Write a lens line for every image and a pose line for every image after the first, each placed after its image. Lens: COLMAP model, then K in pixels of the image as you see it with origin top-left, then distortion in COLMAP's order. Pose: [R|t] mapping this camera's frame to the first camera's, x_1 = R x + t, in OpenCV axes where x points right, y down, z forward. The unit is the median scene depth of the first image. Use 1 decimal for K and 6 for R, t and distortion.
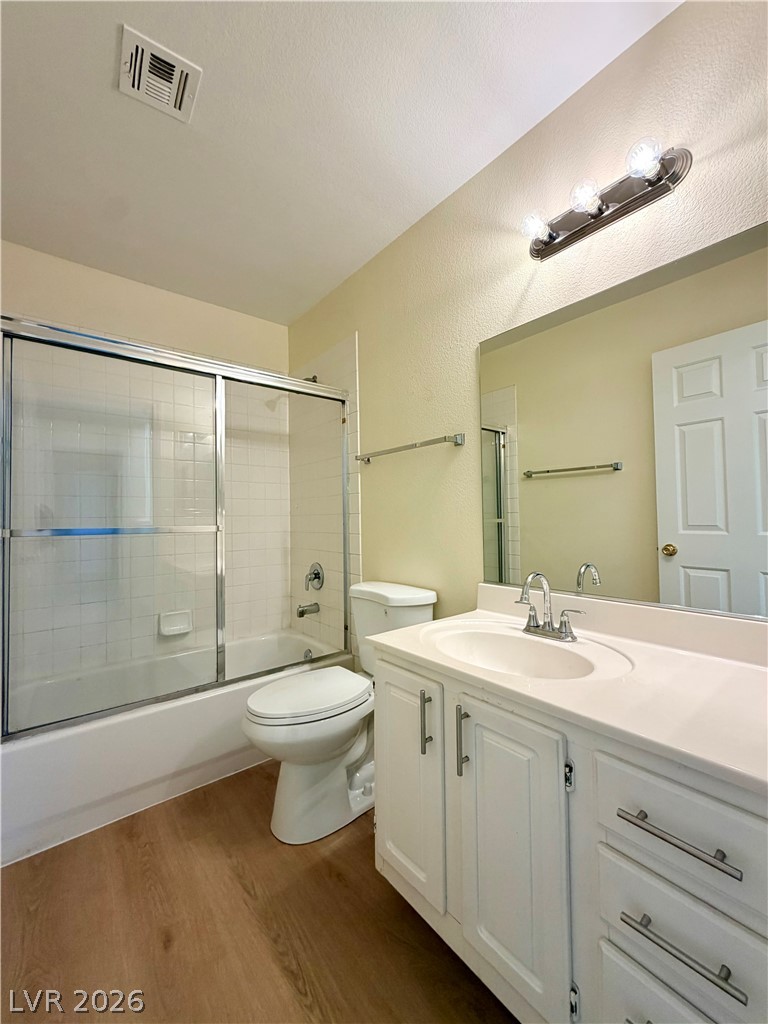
lens RADIAL K [[412.6, 0, 384.8], [0, 412.6, 514.6], [0, 0, 1]] dist [-0.000476, 0.000891]
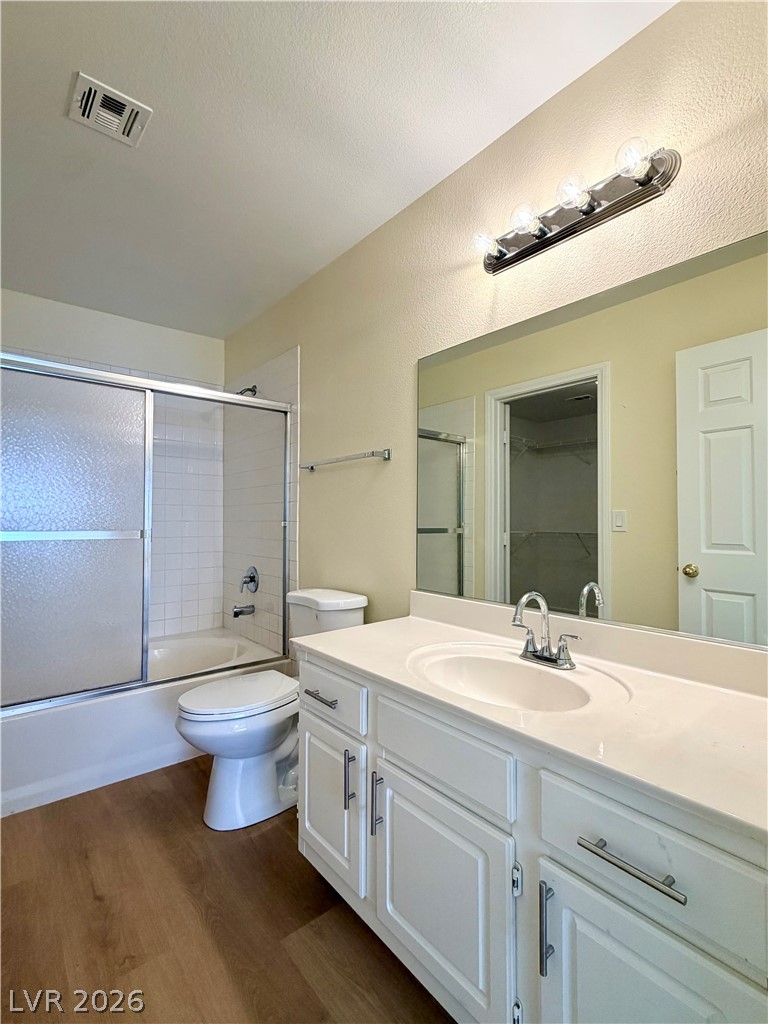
lens RADIAL K [[471.5, 0, 384.0], [0, 471.5, 512.0], [0, 0, 1]] dist [0.008334, -0.000757]
pose [[0.999669, 0.025022, 0.005989, 0.094994], [-0.024869, 0.999391, -0.024470, 0.000353], [-0.006598, 0.024313, 0.999683, -0.115073]]
